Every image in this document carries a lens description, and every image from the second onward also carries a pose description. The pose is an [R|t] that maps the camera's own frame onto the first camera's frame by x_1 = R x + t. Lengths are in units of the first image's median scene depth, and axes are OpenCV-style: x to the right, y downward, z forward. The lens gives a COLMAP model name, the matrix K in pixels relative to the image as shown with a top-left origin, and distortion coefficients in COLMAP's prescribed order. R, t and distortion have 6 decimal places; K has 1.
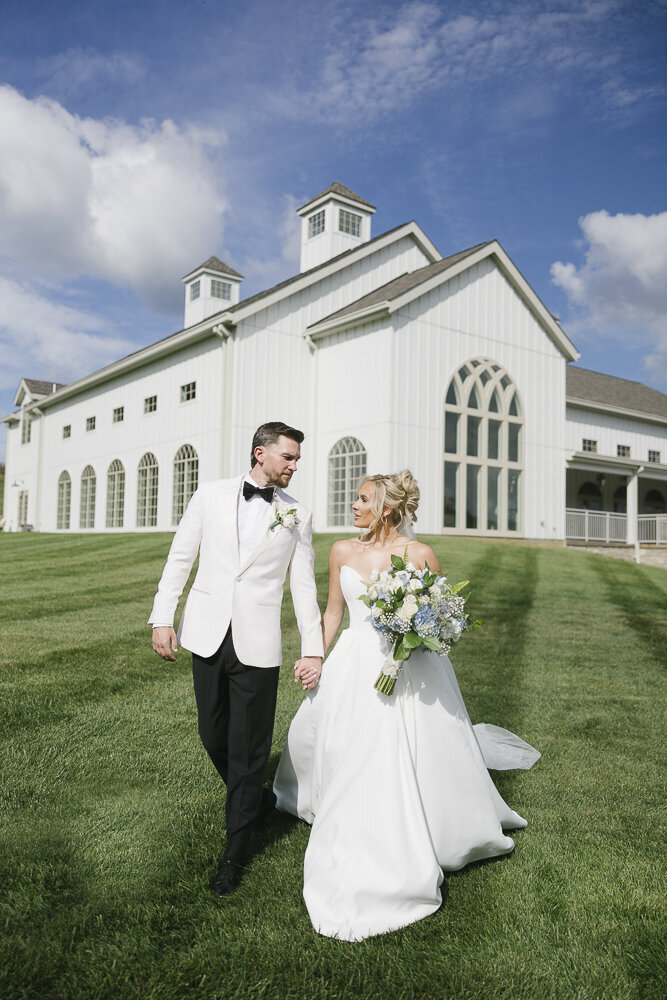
lens RADIAL K [[776.3, 0, 333.5], [0, 776.3, 500.0], [0, 0, 1]] dist [0.006286, 0.002824]
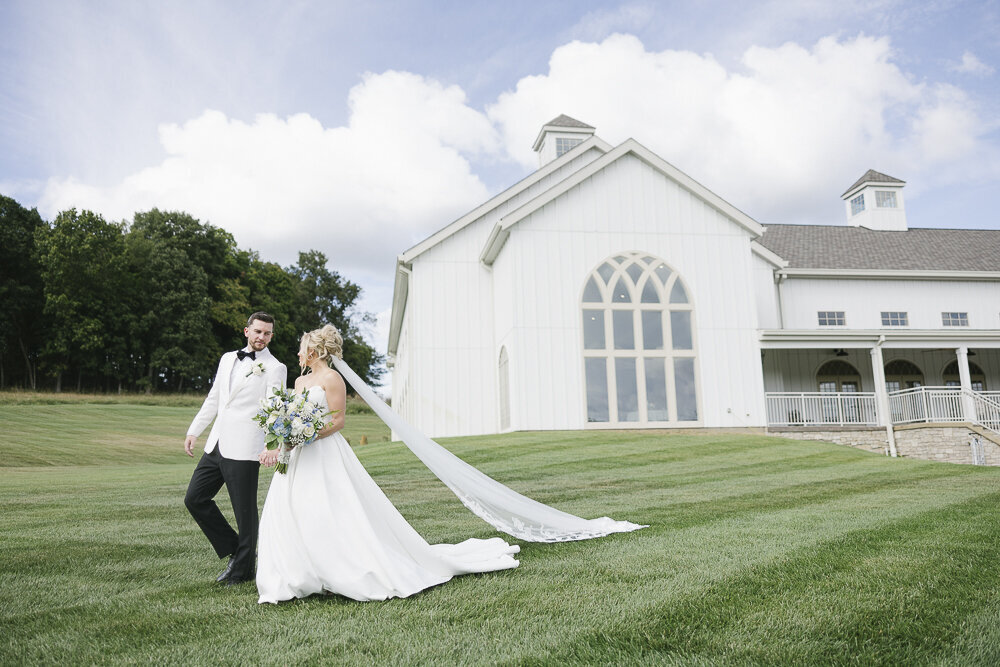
lens RADIAL K [[776.3, 0, 500.0], [0, 776.3, 333.5], [0, 0, 1]] dist [0.006286, 0.002824]
pose [[0.884741, -0.133096, -0.446675, 0.473543], [0.078226, 0.987169, -0.139204, 0.048999], [0.459472, 0.088218, 0.883801, 0.035848]]
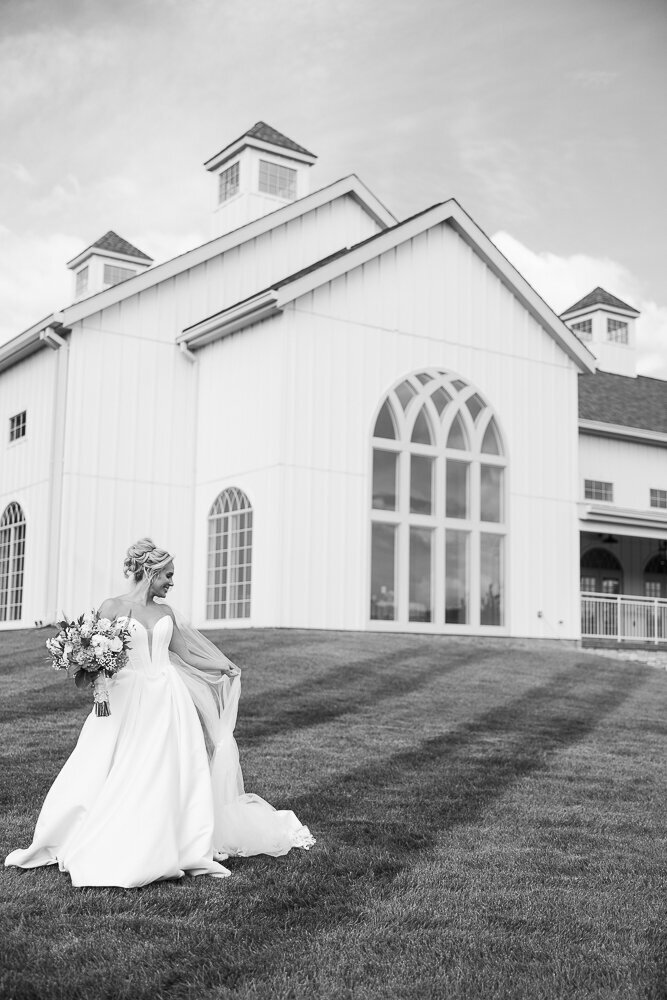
lens RADIAL K [[1188.0, 0, 336.2], [0, 1188.0, 506.7], [0, 0, 1]] dist [0.005563, 0.003448]
pose [[0.998515, -0.011817, -0.053177, 0.155974], [0.008022, 0.997443, -0.071017, 0.009225], [0.053881, 0.070485, 0.996057, -0.028727]]
